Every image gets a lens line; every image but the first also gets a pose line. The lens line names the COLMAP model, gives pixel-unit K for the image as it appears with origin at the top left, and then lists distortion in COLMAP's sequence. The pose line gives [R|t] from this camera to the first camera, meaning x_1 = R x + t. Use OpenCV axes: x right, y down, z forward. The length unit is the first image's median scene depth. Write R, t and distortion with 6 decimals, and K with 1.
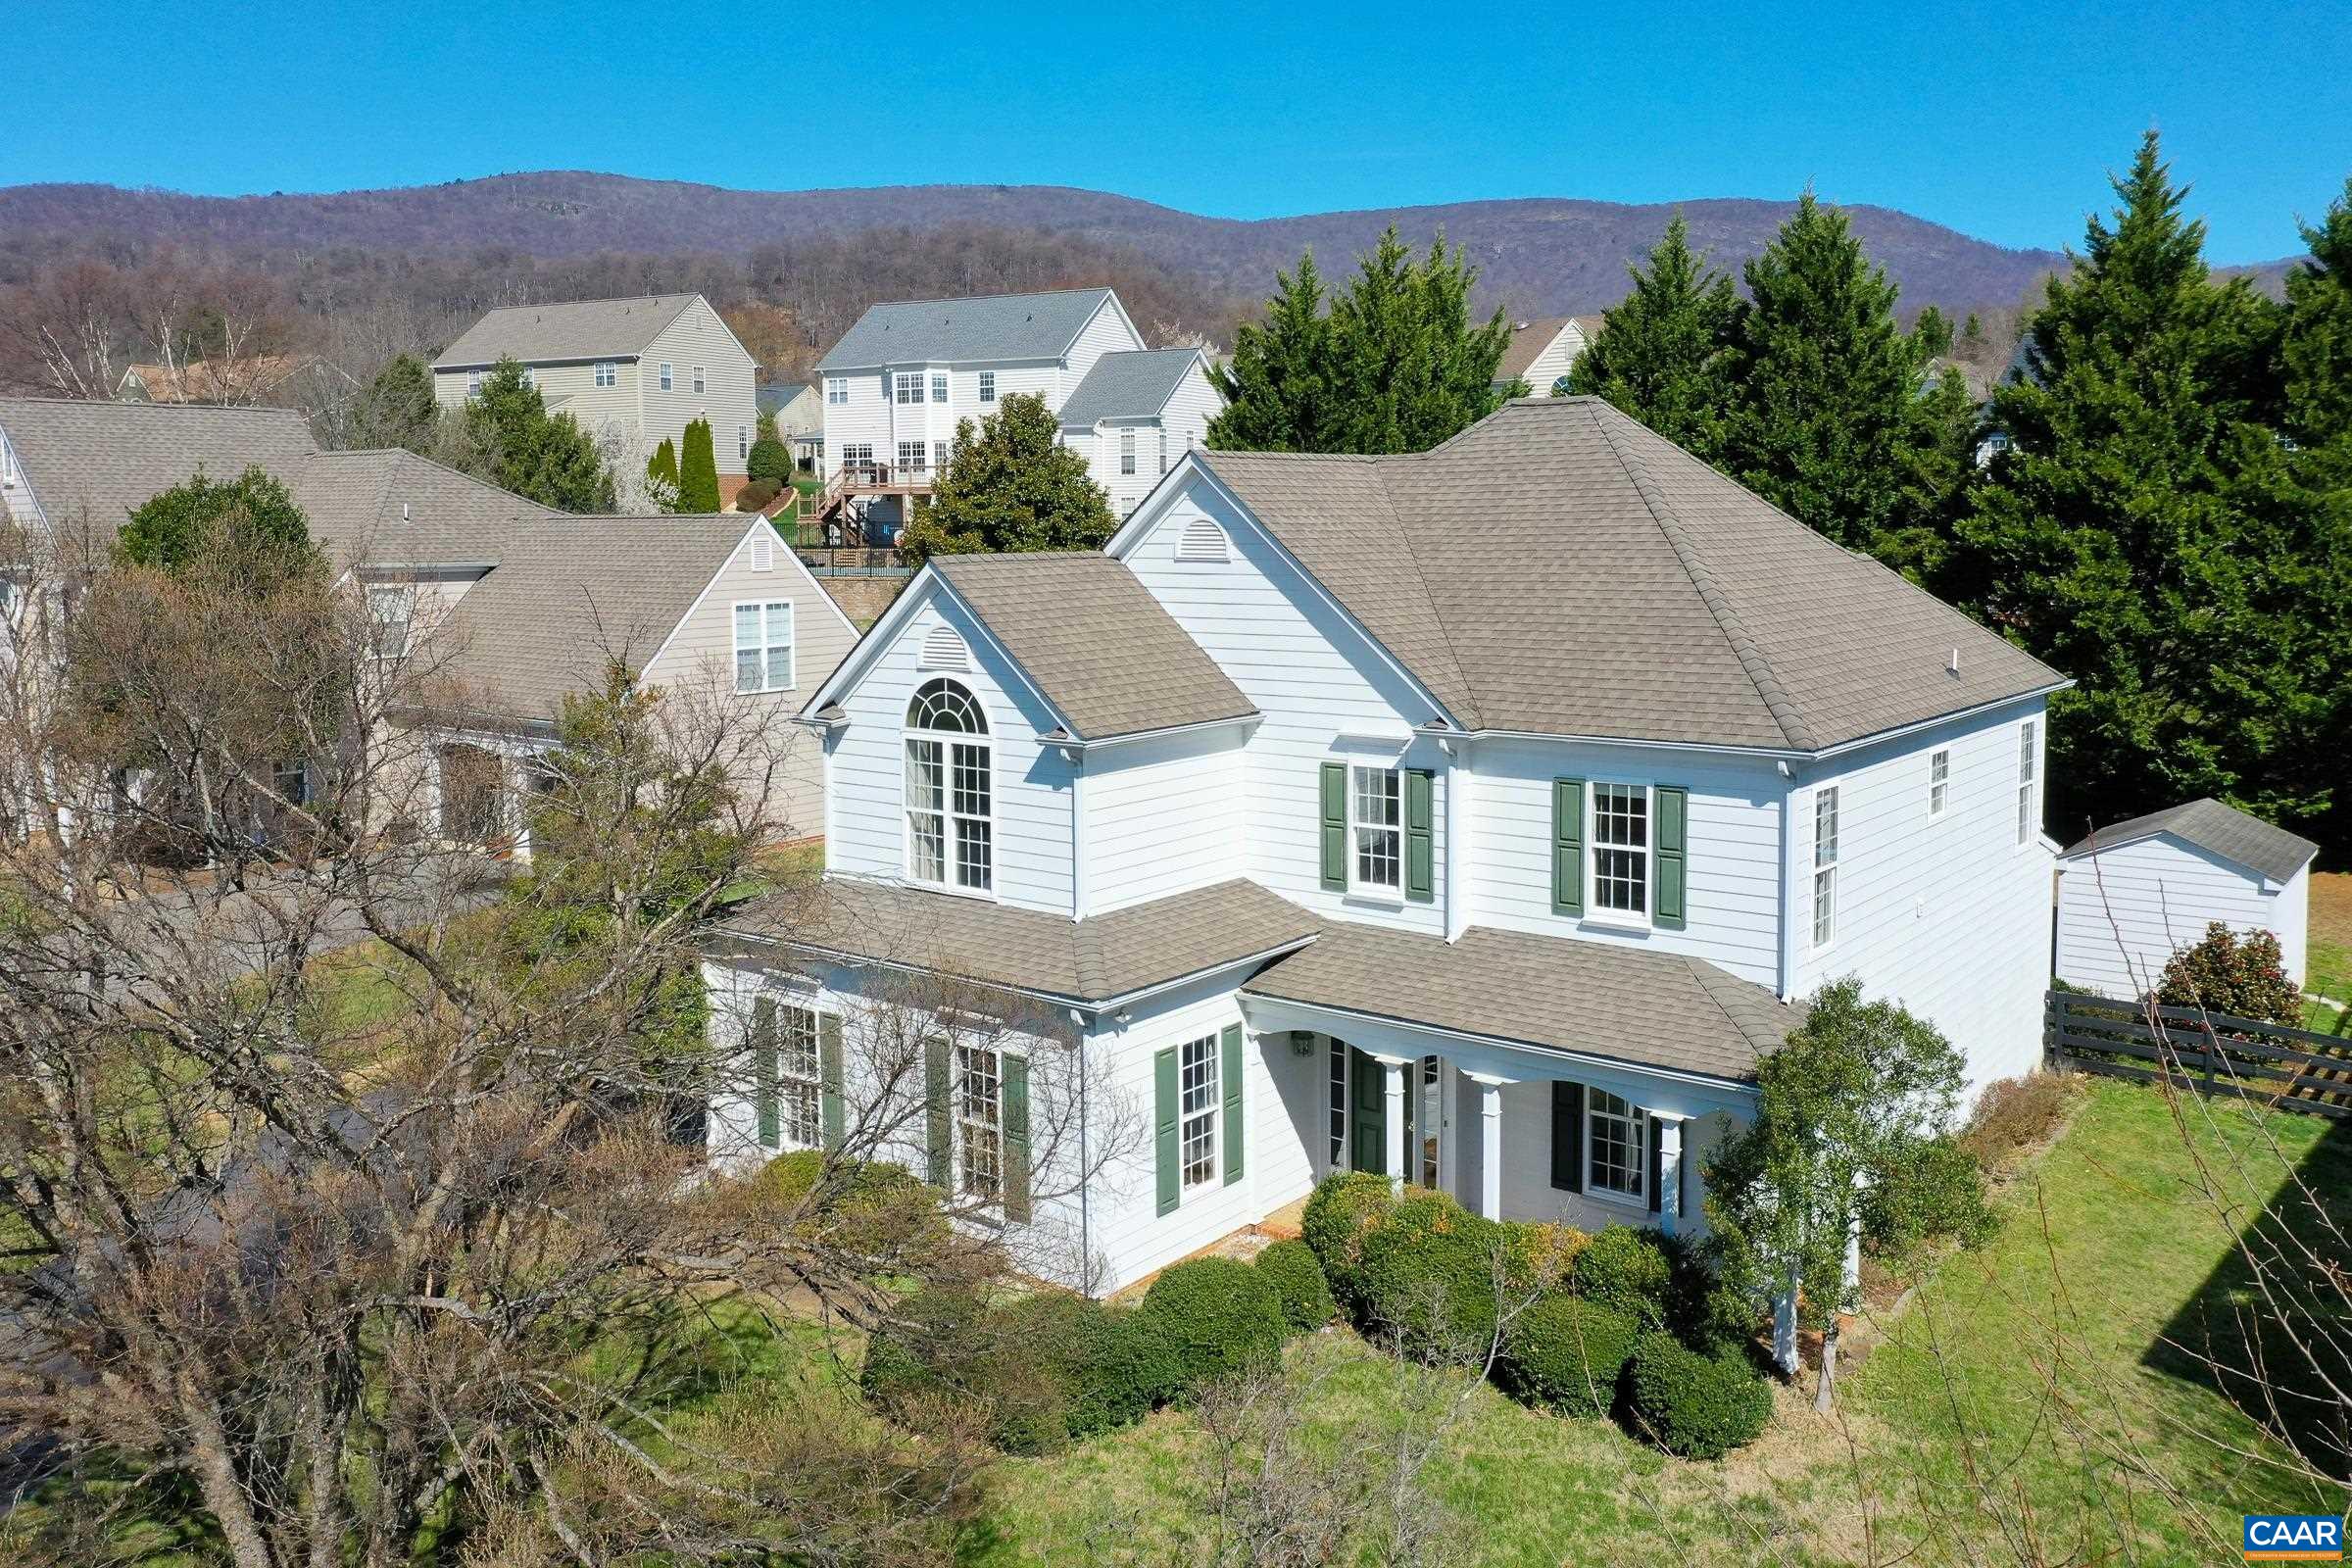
lens RADIAL K [[1894.4, 0, 1167.0], [0, 1894.4, 696.6], [0, 0, 1]] dist [0.002004, 0.002754]
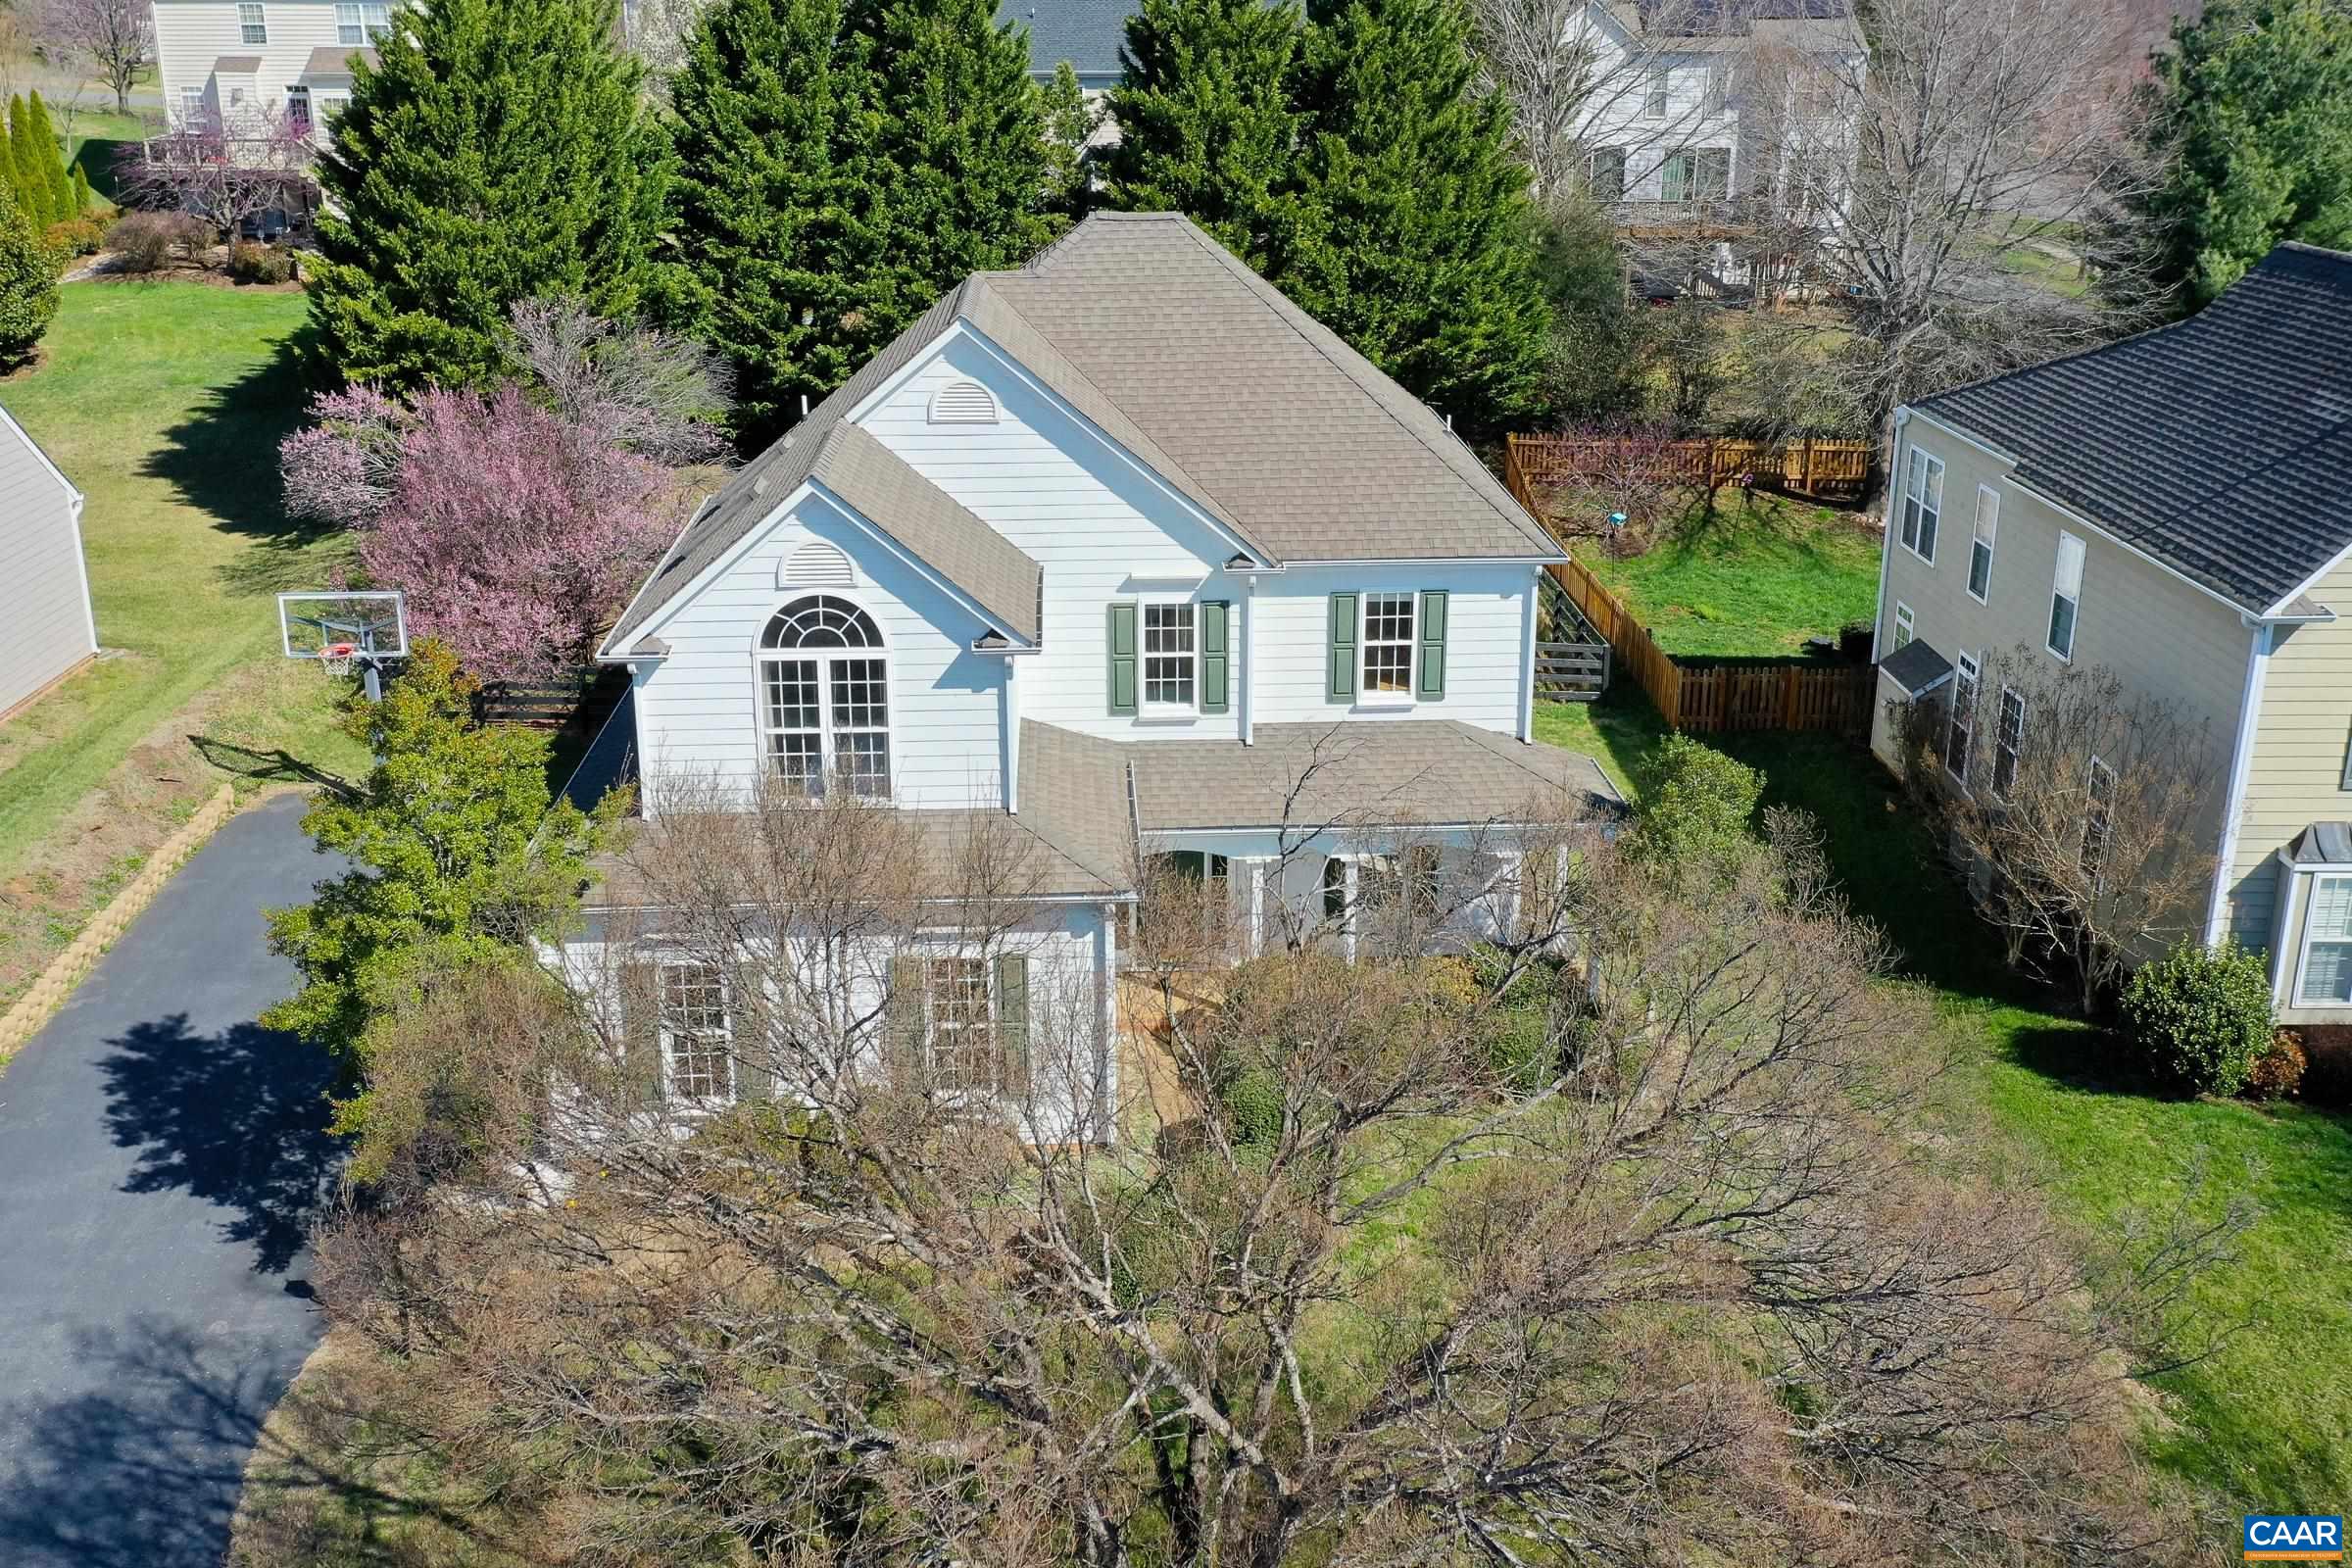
lens RADIAL K [[1929.3, 0, 1161.7], [0, 1929.3, 568.1], [0, 0, 1]] dist [0.006489, -0.001625]
pose [[0.747581, -0.174968, 0.640709, -0.607618], [0.055437, 0.977748, 0.202325, -0.209666], [-0.661853, -0.115735, 0.740646, 0.171007]]
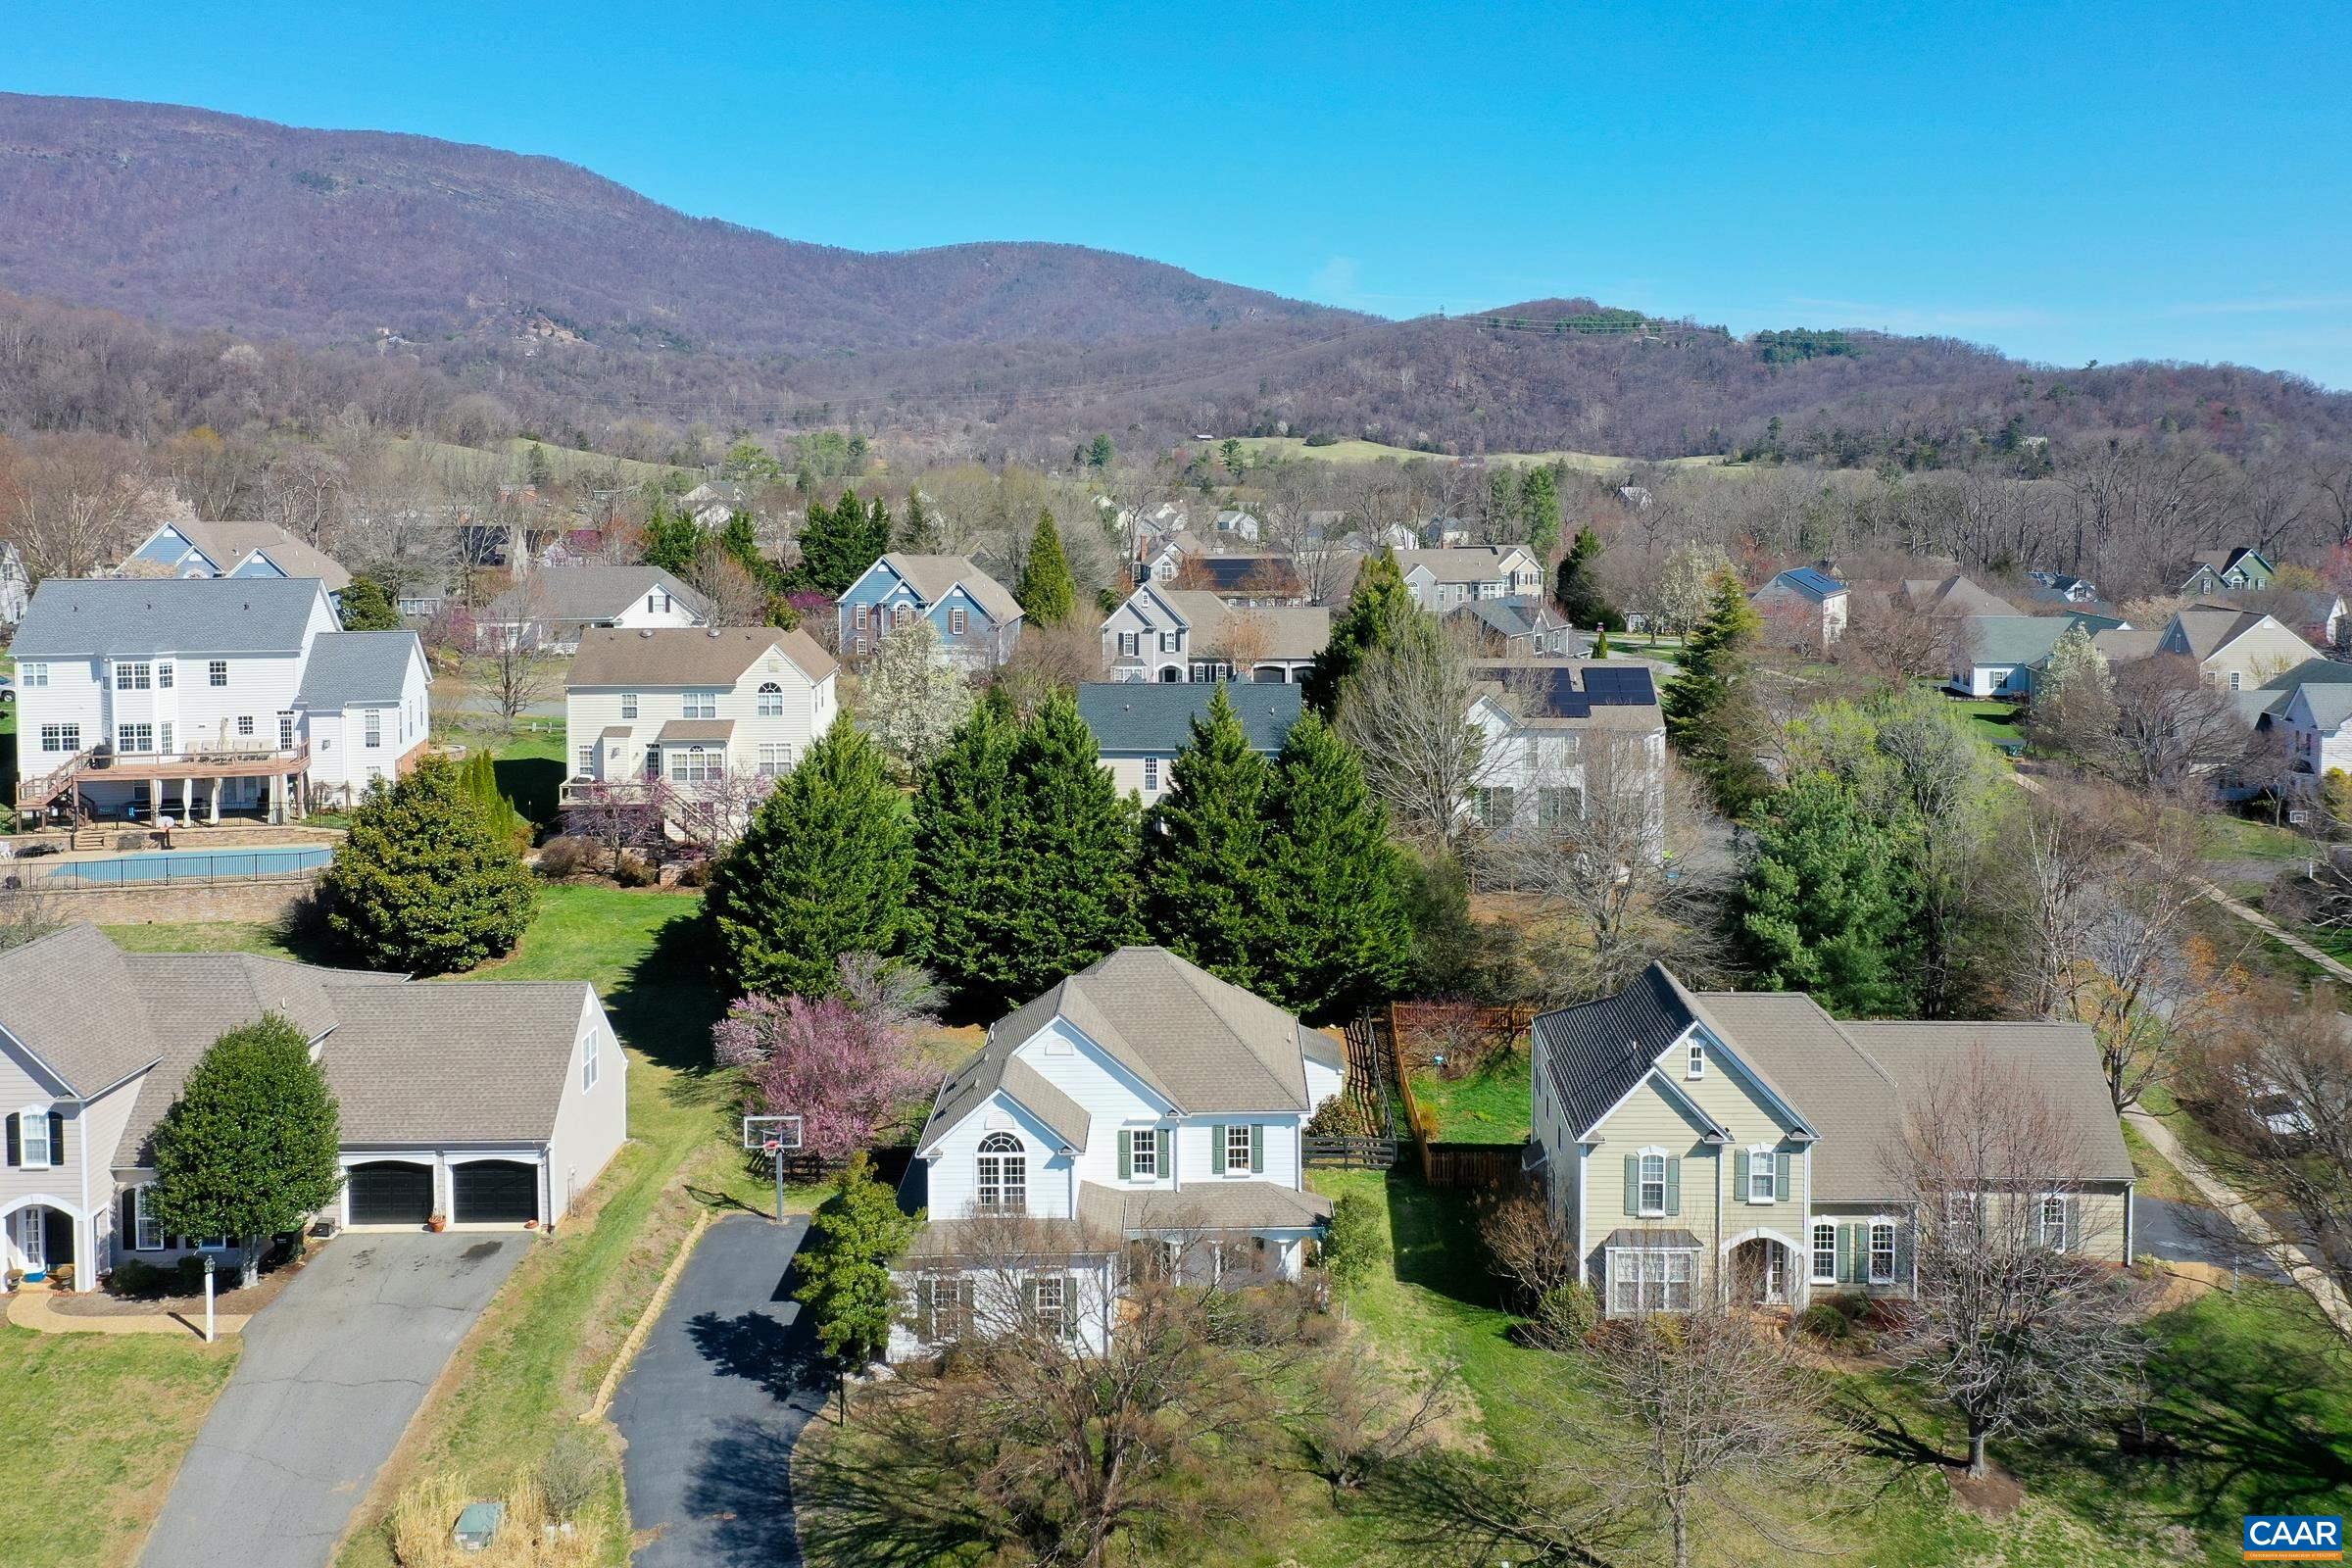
lens RADIAL K [[1942.3, 0, 1292.0], [0, 1942.3, 574.1], [0, 0, 1]] dist [0.018101, -0.013151]
pose [[0.750882, -0.030078, 0.659752, -1.493991], [0.050453, 0.998656, -0.011894, -0.691403], [-0.658507, 0.042218, 0.751390, -1.201311]]
